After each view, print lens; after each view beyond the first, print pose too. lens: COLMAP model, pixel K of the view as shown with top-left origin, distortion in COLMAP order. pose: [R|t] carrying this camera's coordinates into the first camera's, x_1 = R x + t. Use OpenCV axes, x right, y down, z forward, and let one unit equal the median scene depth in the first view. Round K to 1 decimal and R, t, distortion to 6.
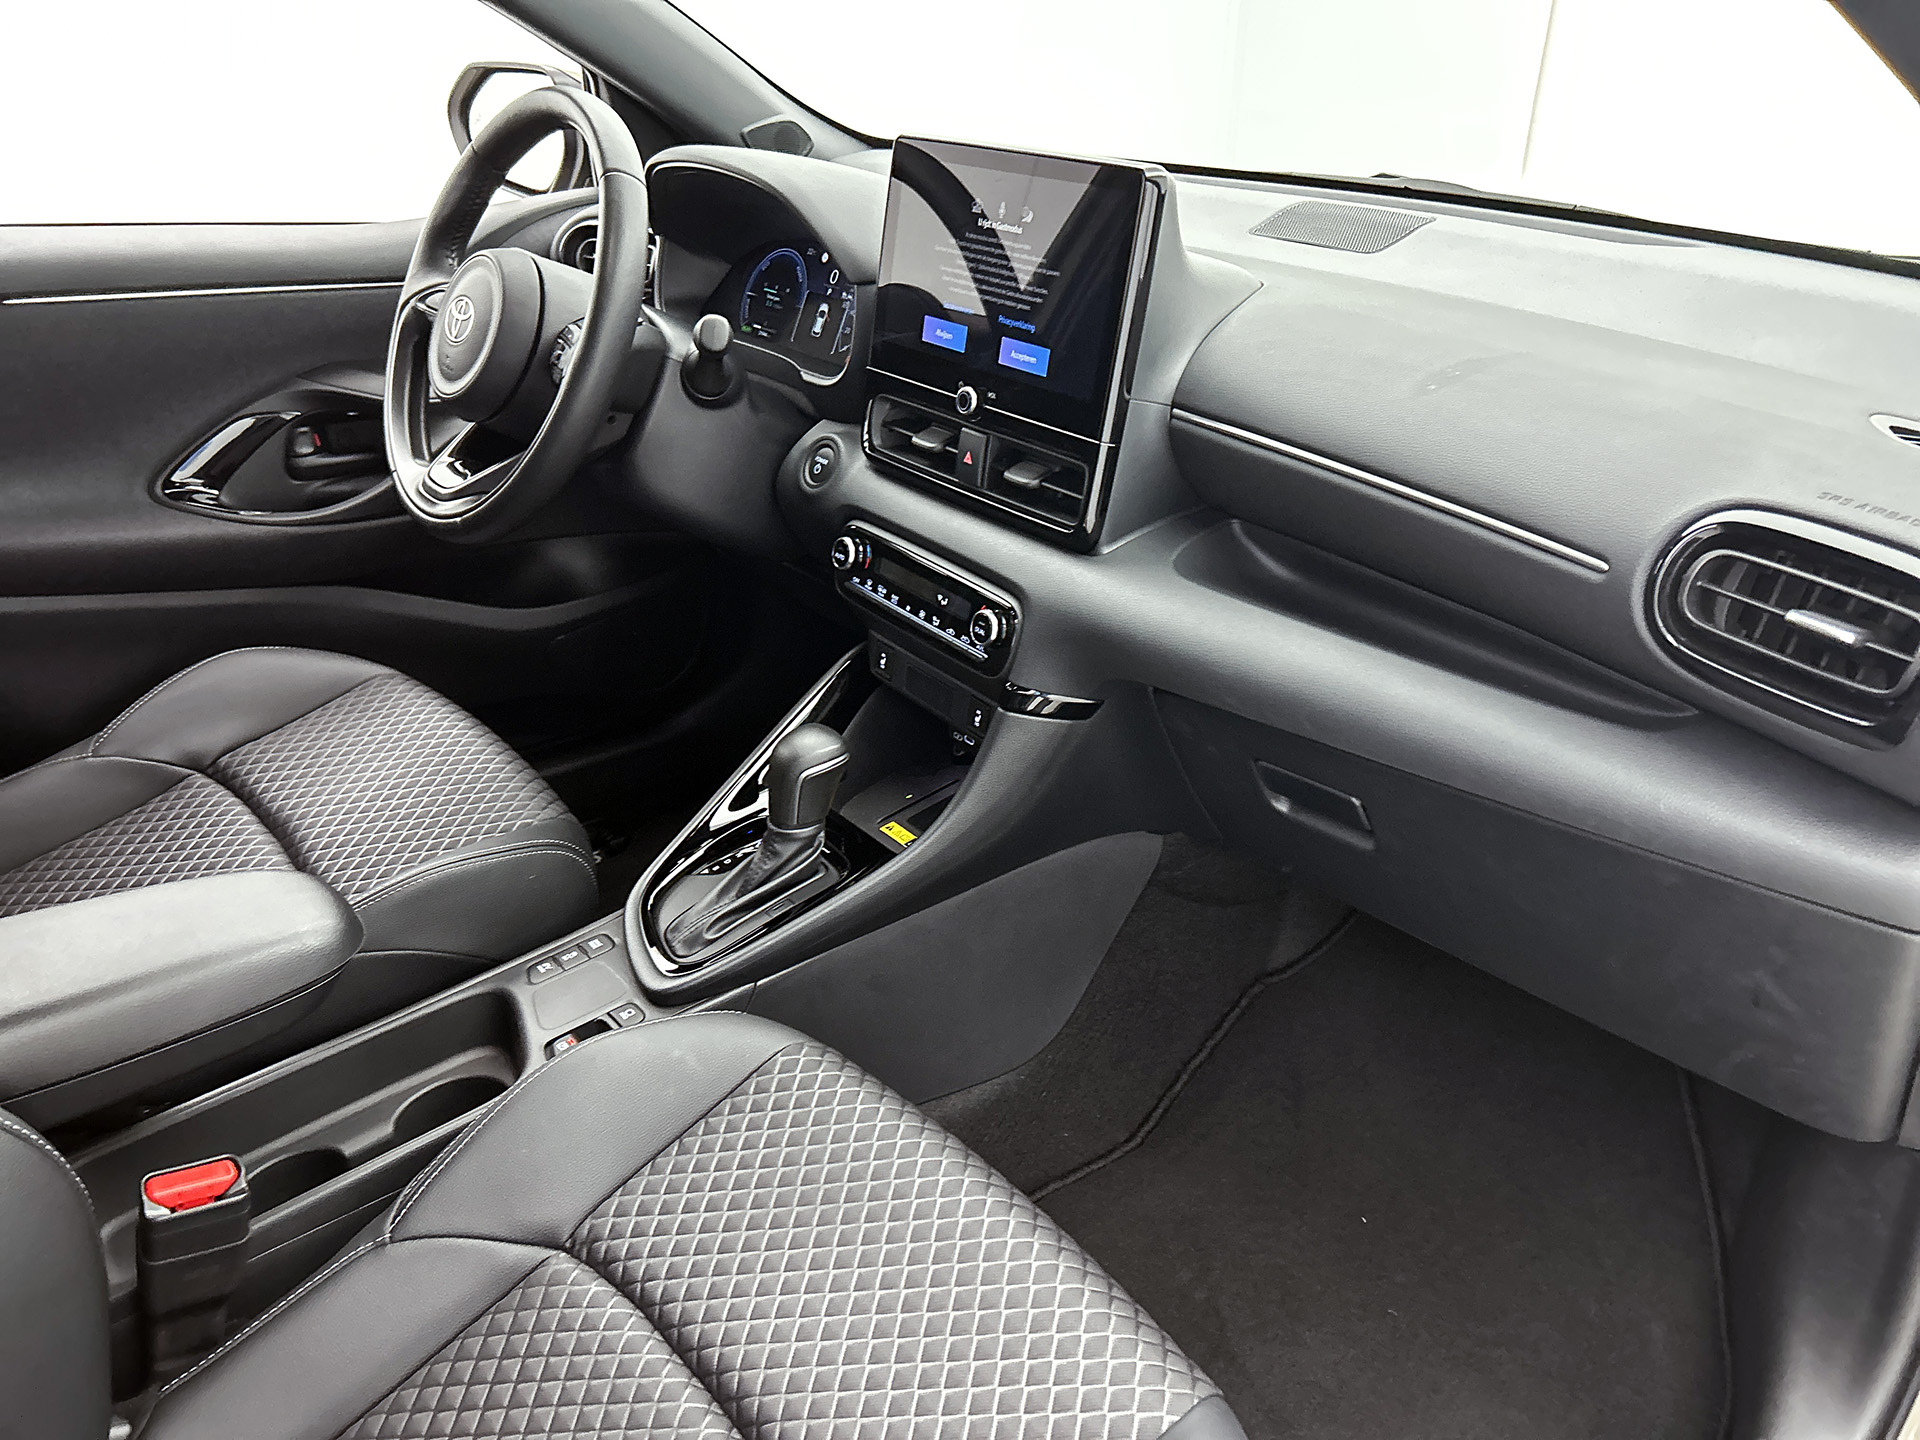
lens RADIAL K [[1433.1, 0, 946.7], [0, 1433.1, 714.5], [0, 0, 1]] dist [0.009337, 0.000481]
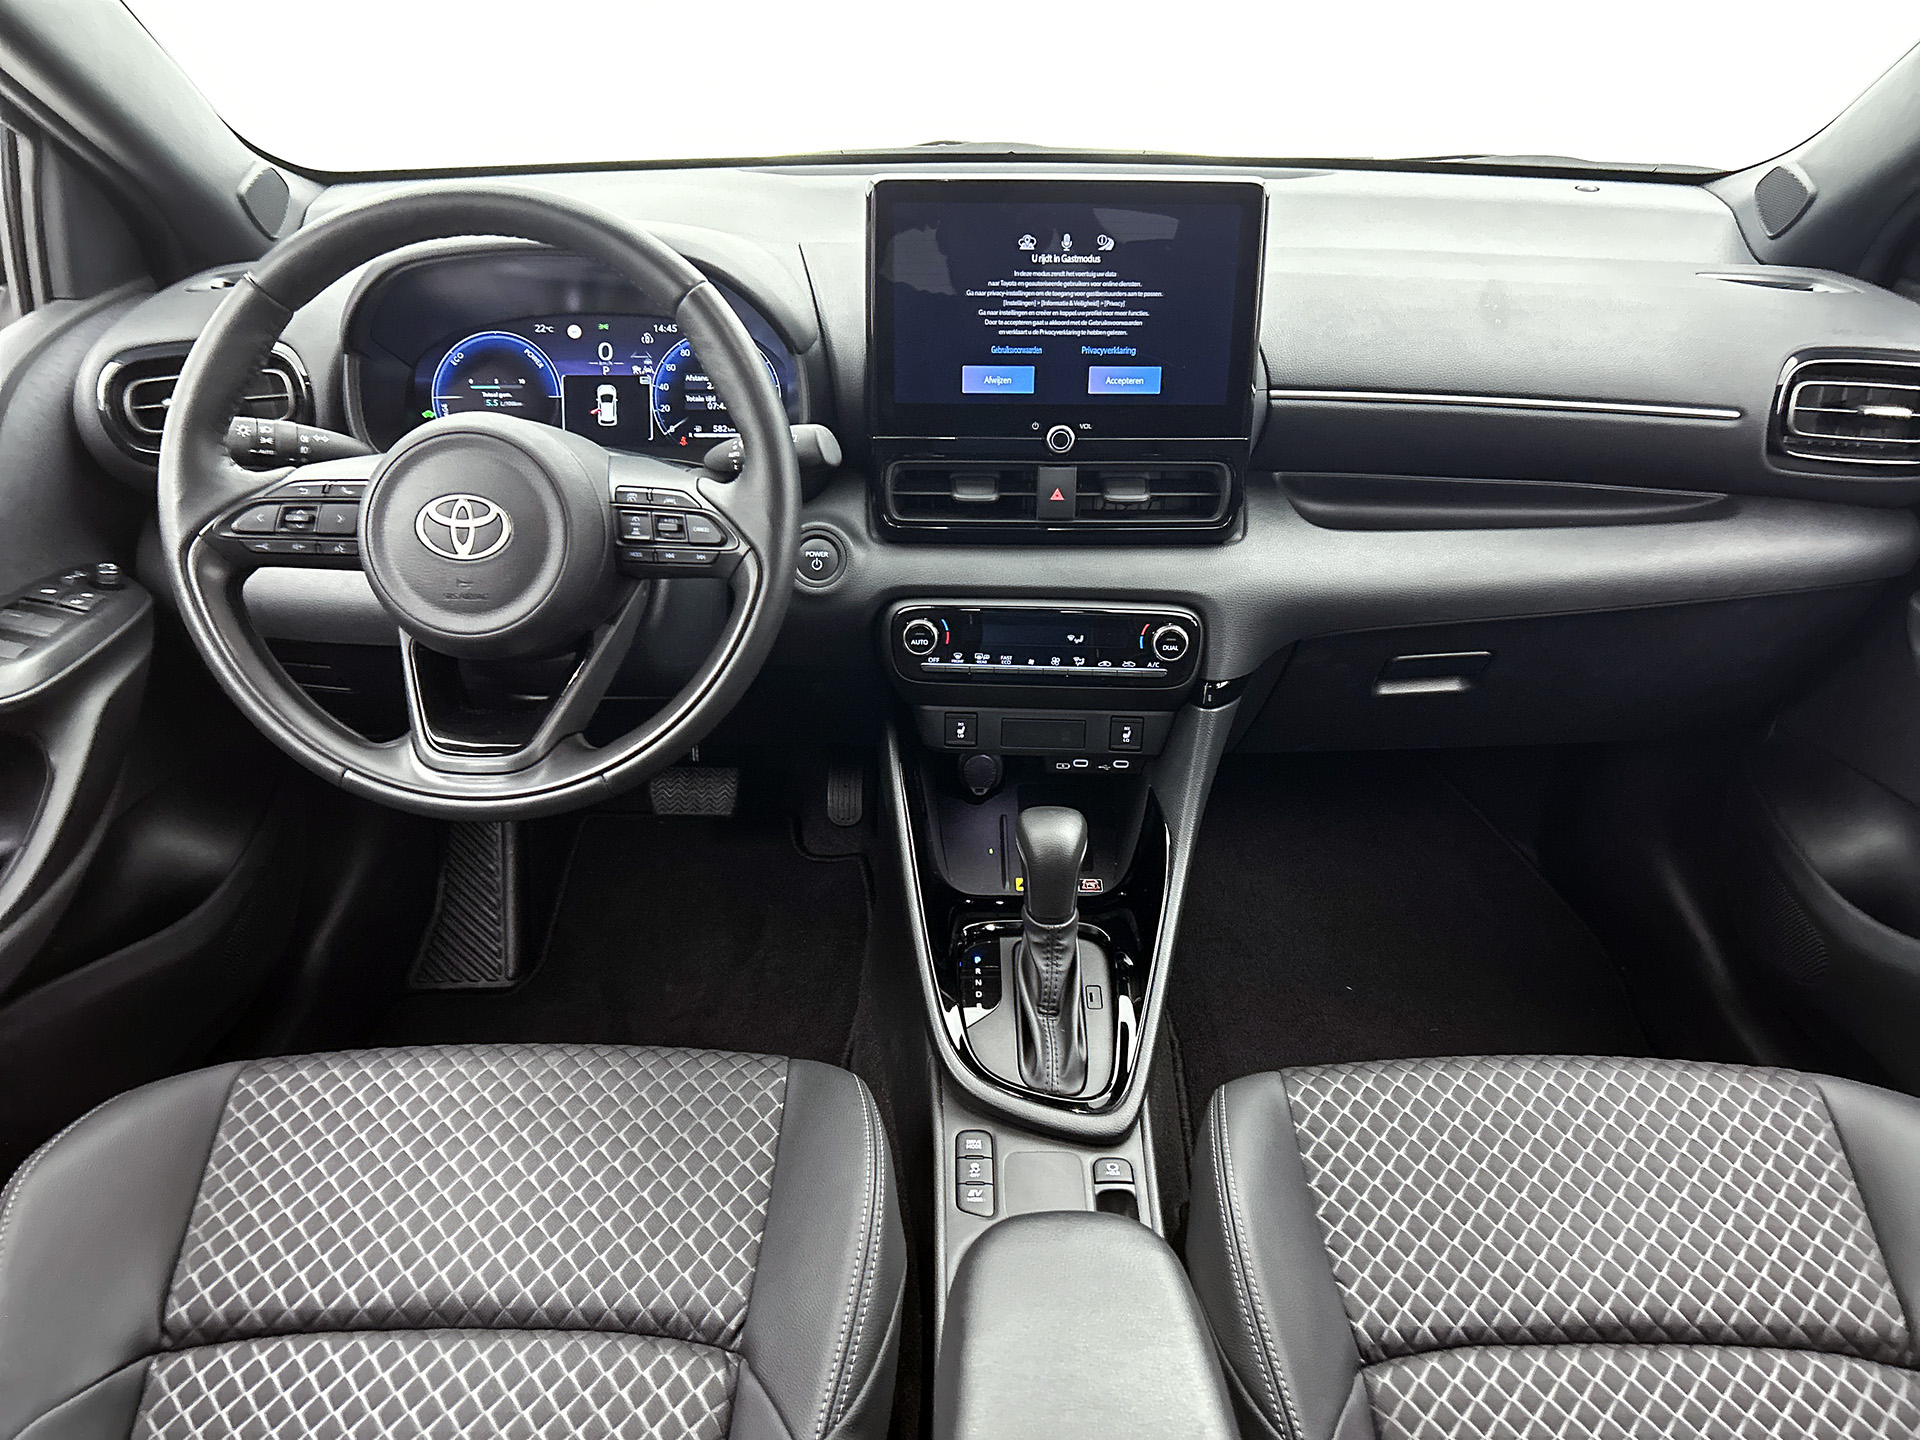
lens RADIAL K [[1433.1, 0, 946.7], [0, 1433.1, 714.5], [0, 0, 1]] dist [0.009337, 0.000481]
pose [[0.638382, -0.395623, 0.660266, -0.770725], [0.353833, 0.912627, 0.204730, -0.279942], [-0.683572, 0.102928, 0.722589, 0.371380]]
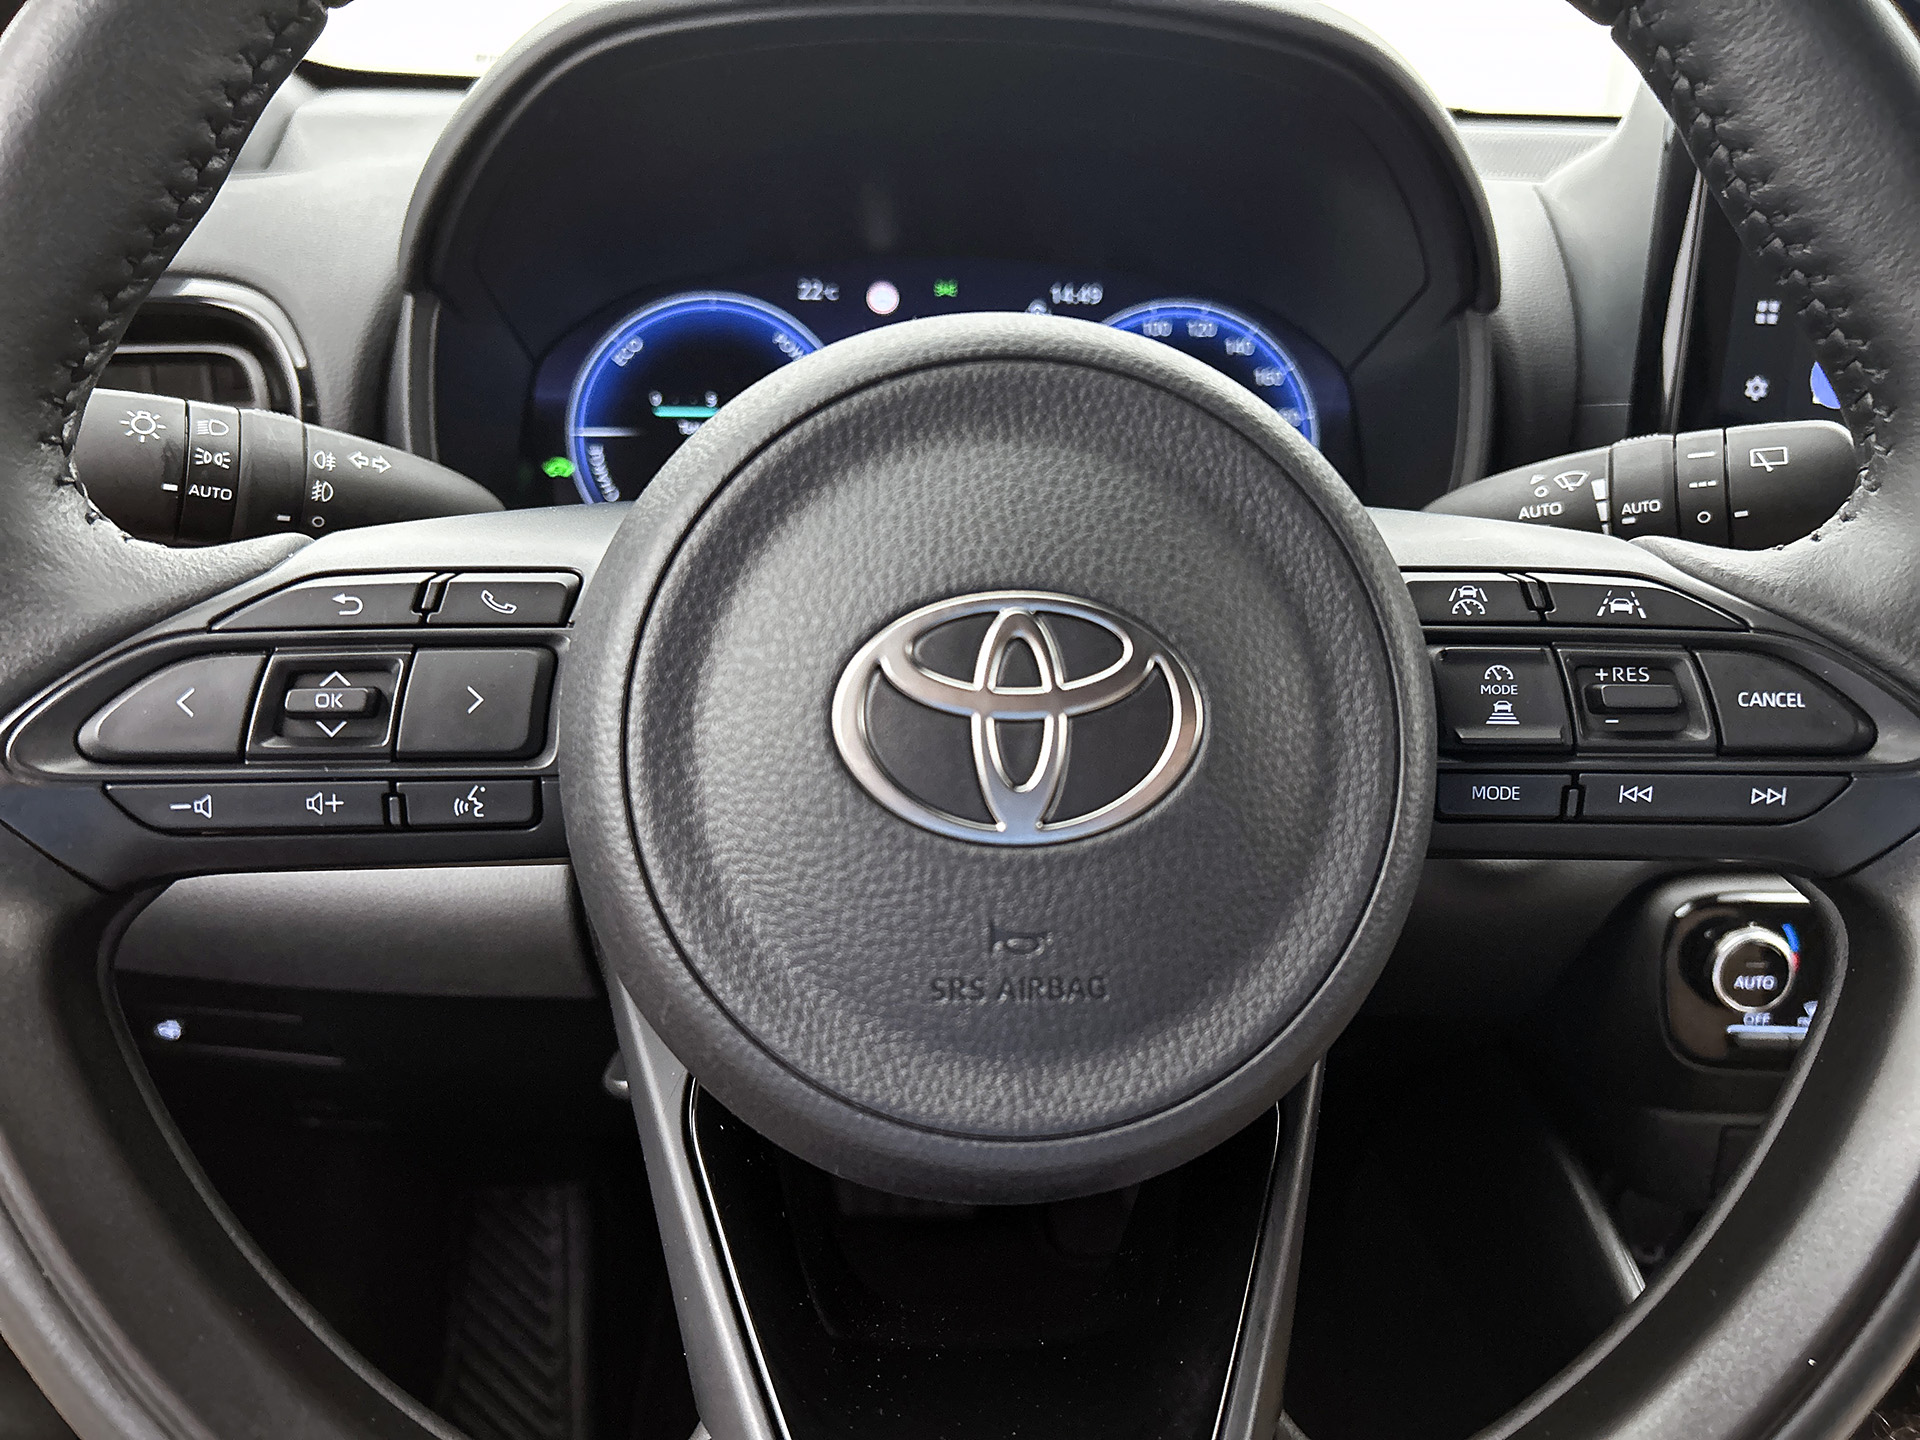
lens RADIAL K [[1433.1, 0, 946.7], [0, 1433.1, 714.5], [0, 0, 1]] dist [0.009337, 0.000481]
pose [[0.579314, -0.321444, 0.749045, -0.525138], [0.372377, 0.921824, 0.107592, -0.333765], [-0.725073, 0.216598, 0.653724, 1.013905]]
